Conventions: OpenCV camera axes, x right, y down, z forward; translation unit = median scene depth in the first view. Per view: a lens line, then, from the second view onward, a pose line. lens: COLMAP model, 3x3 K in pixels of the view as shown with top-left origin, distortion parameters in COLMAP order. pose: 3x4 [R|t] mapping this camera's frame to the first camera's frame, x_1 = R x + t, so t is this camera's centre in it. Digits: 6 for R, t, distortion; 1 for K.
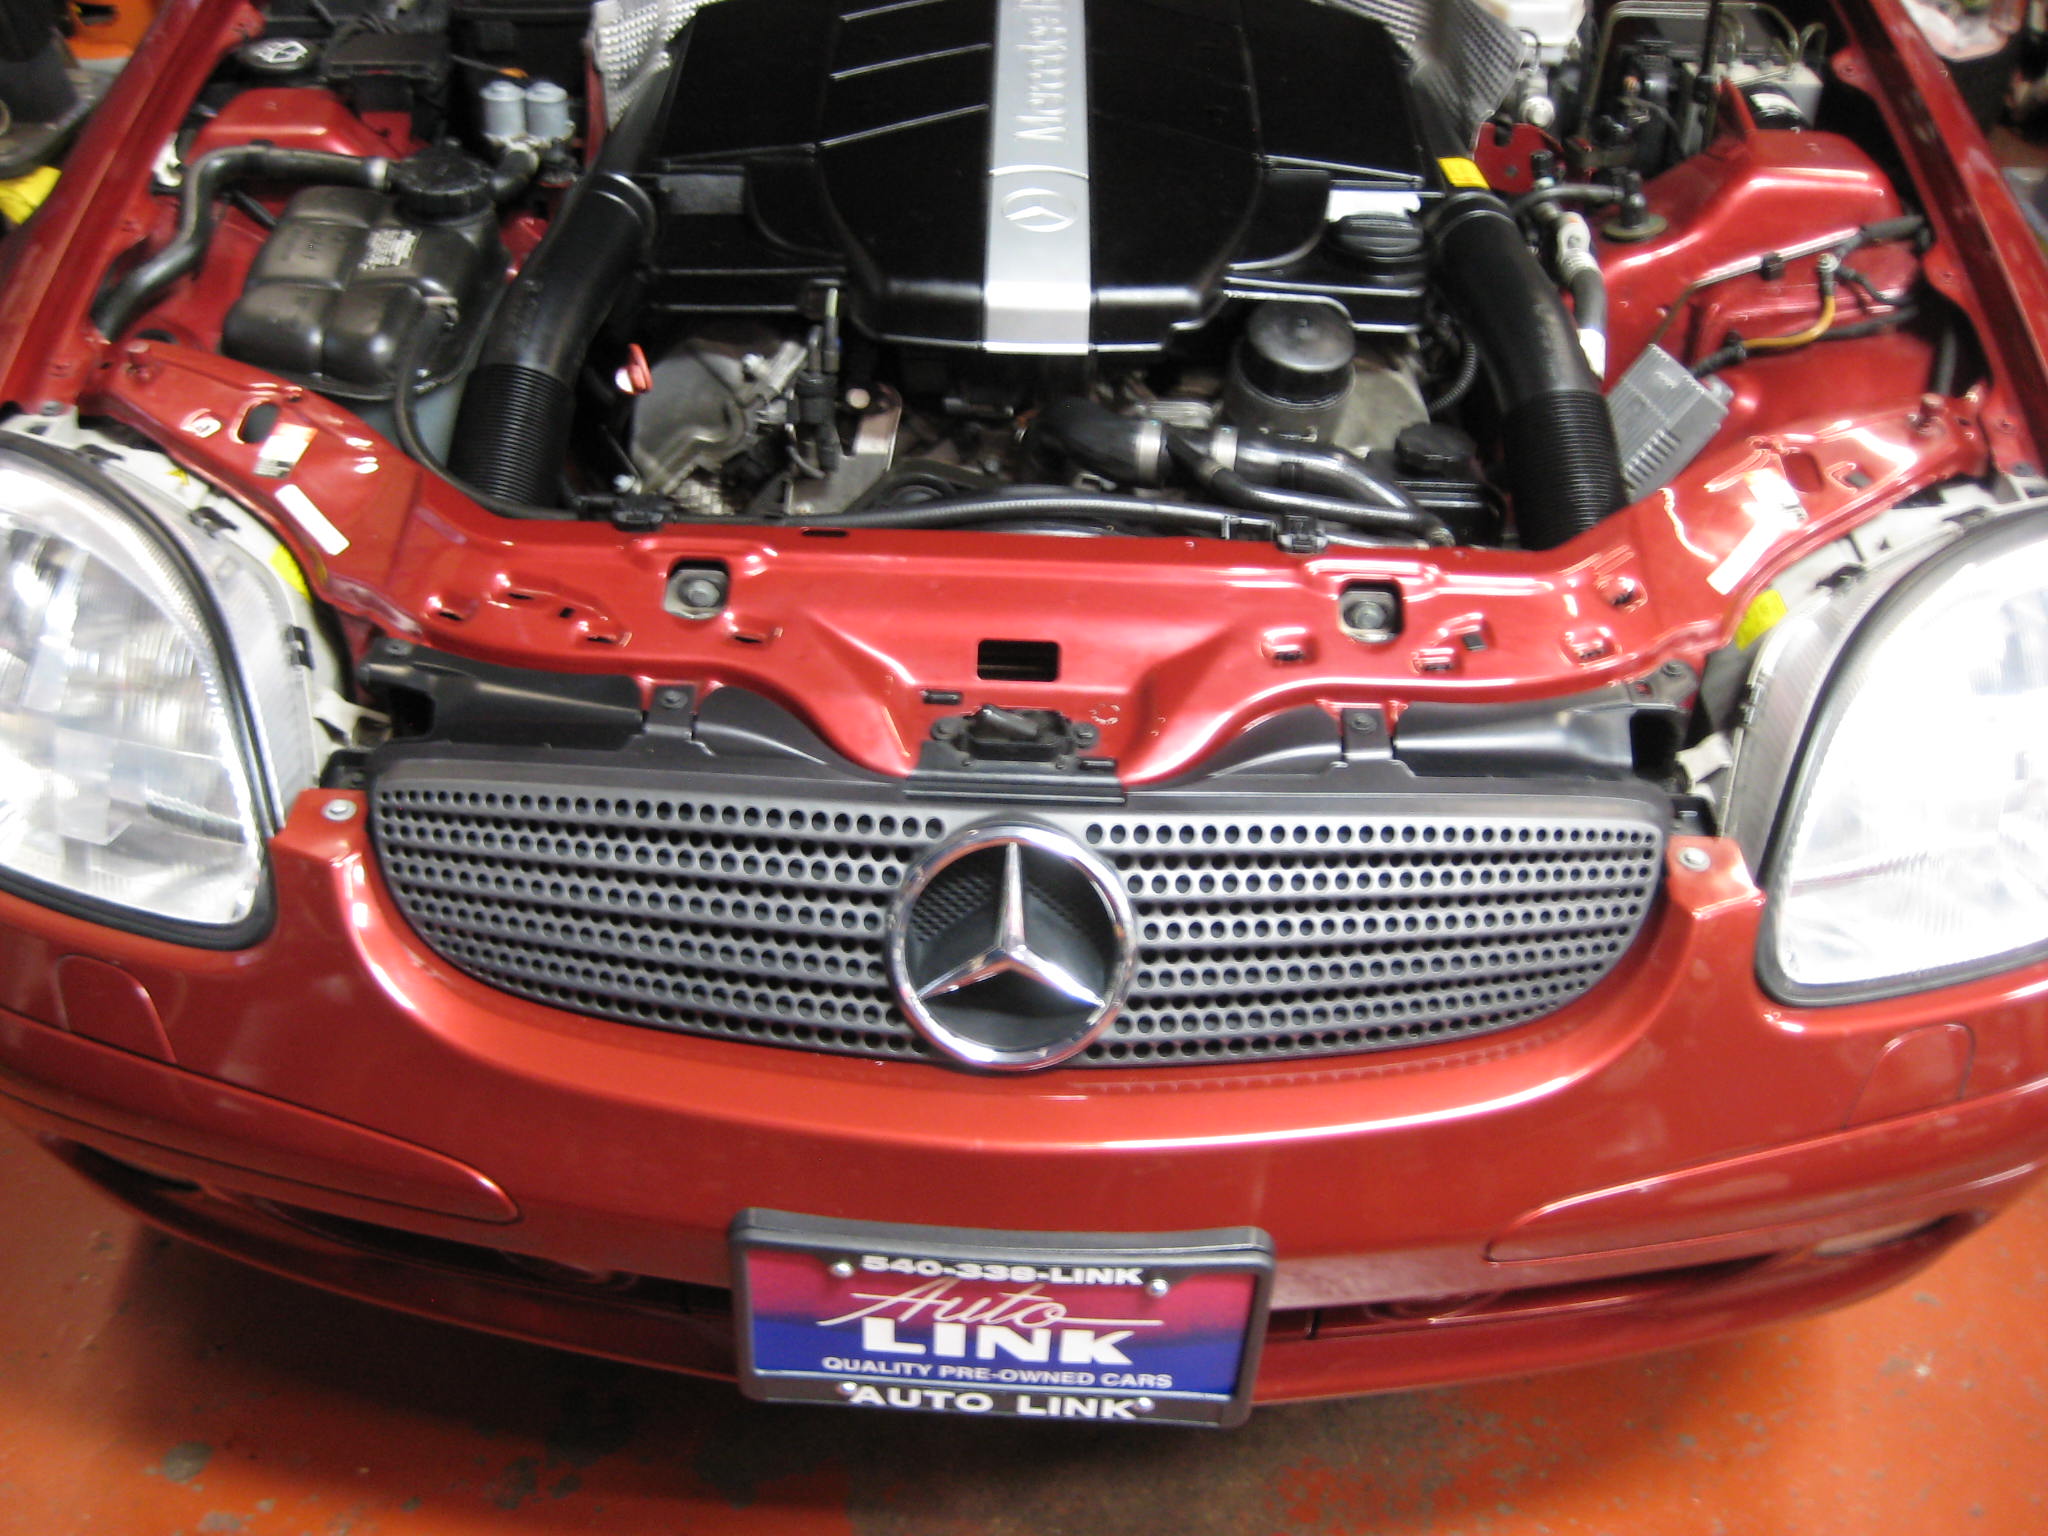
lens RADIAL K [[2129.6, 0, 980.1], [0, 2129.6, 735.2], [0, 0, 1]] dist [-0.162885, 0.217317]
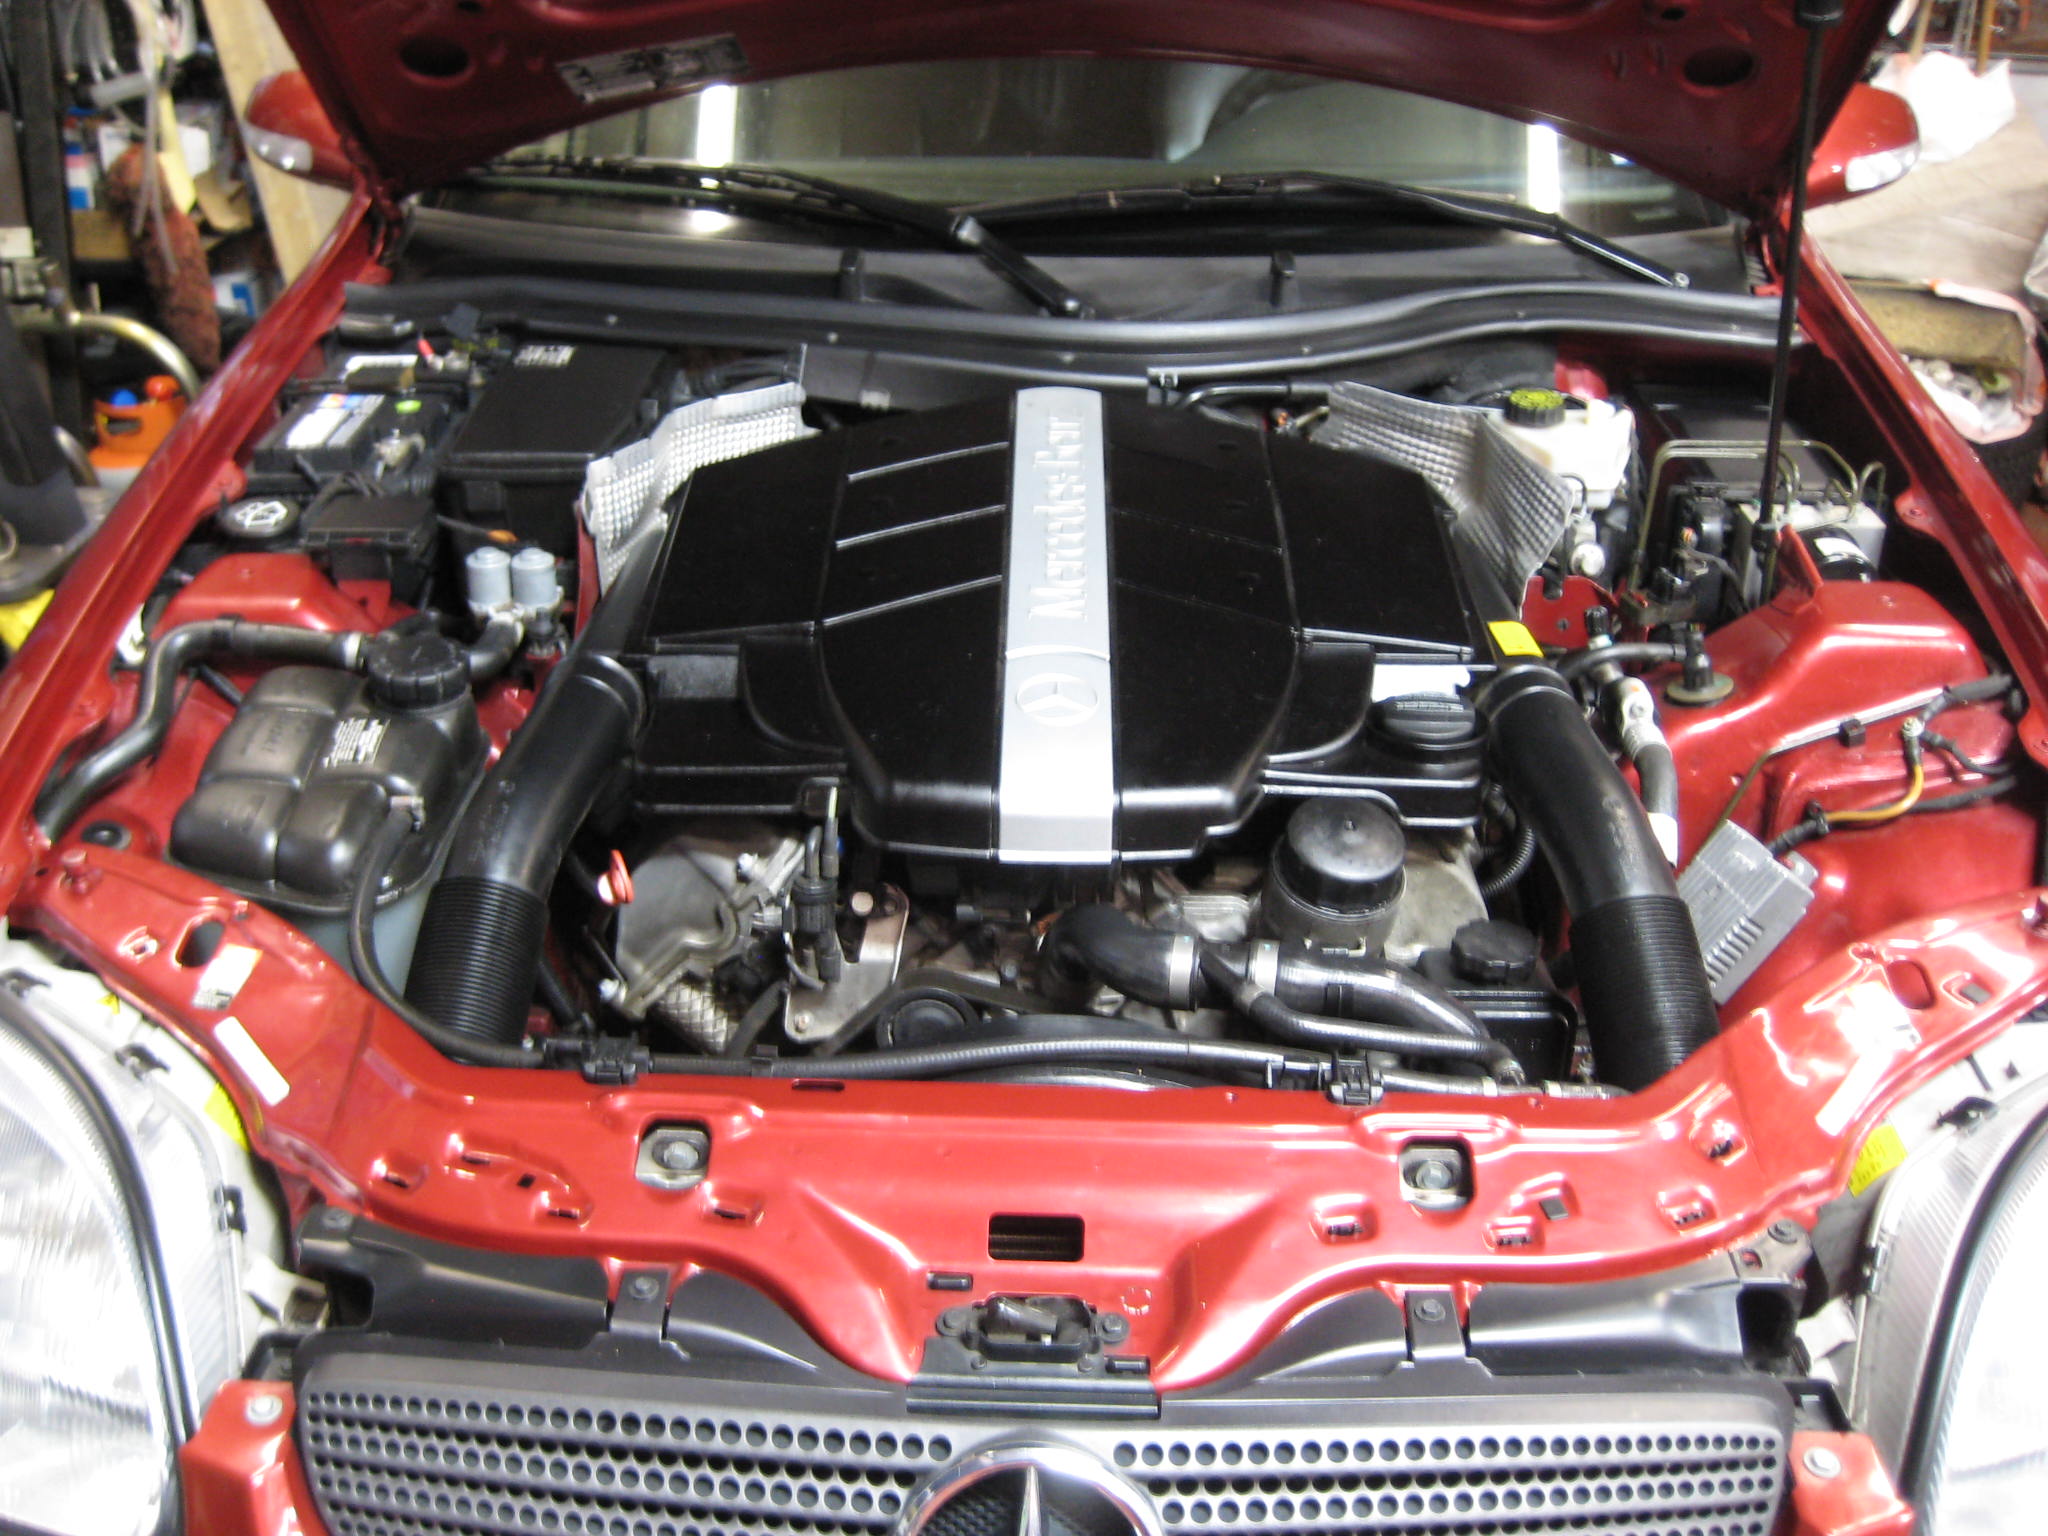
lens RADIAL K [[2129.6, 0, 980.1], [0, 2129.6, 735.2], [0, 0, 1]] dist [-0.162885, 0.217317]
pose [[0.999828, -0.010050, -0.015617, 0.009092], [0.007368, 0.986565, -0.163203, -0.085148], [0.017047, 0.163060, 0.986469, 0.090423]]
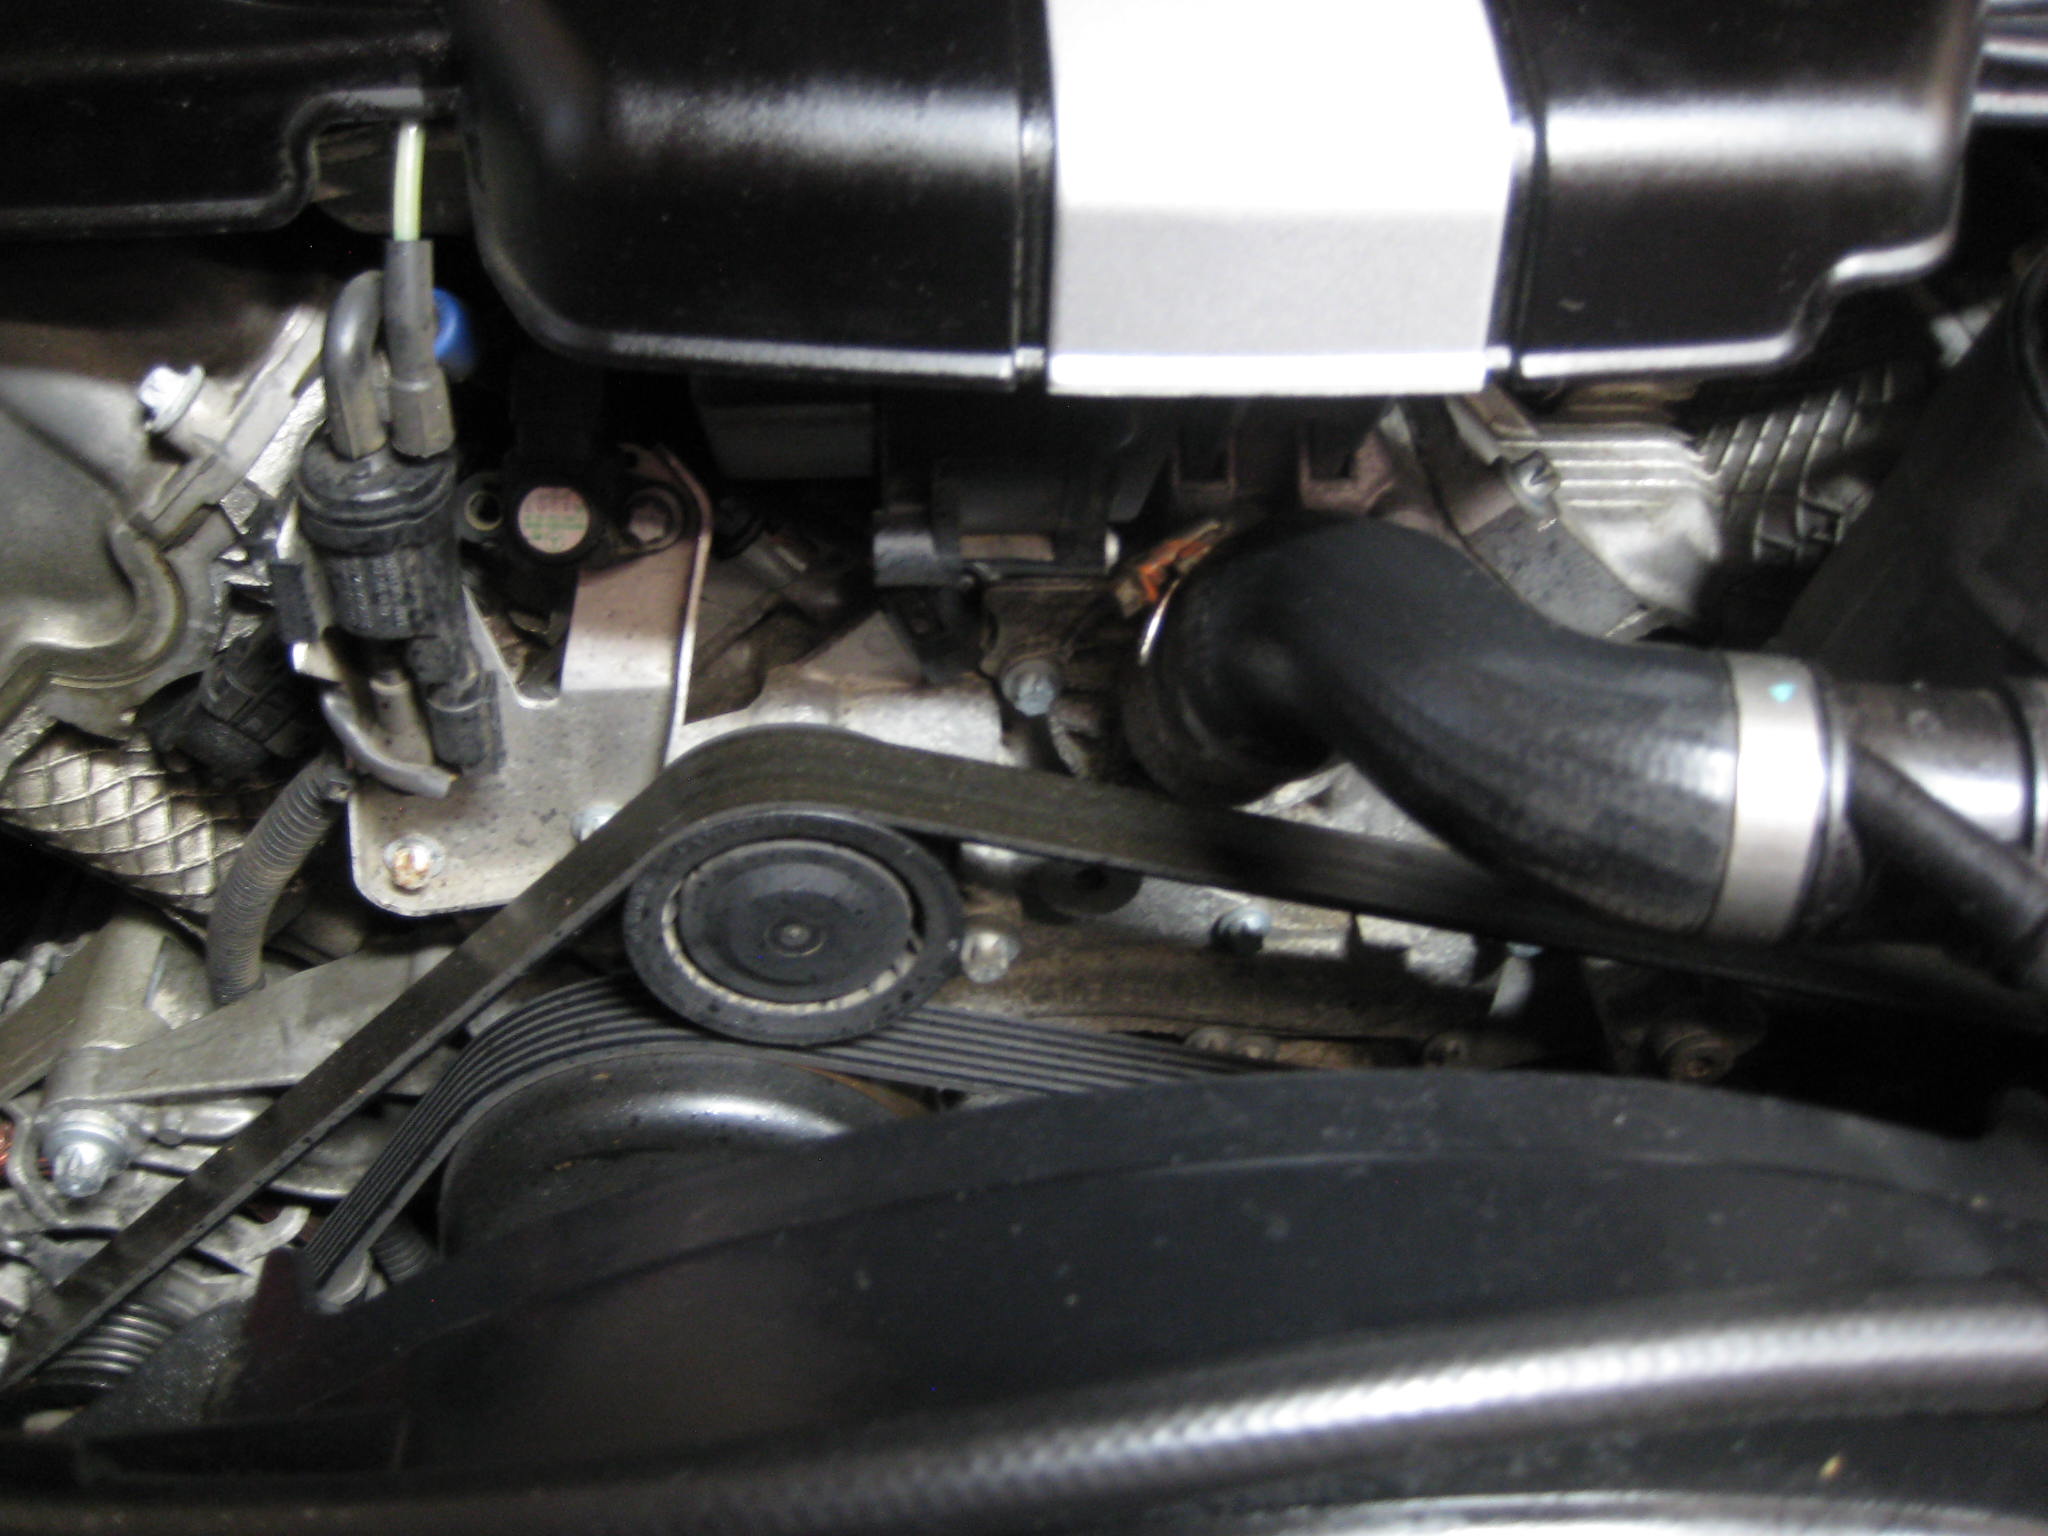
lens RADIAL K [[2129.6, 0, 980.1], [0, 2129.6, 735.2], [0, 0, 1]] dist [-0.162885, 0.217317]
pose [[0.997300, -0.046314, 0.056990, -0.020509], [0.038721, 0.991045, 0.127795, -0.174038], [-0.062398, -0.125243, 0.990162, 0.766962]]
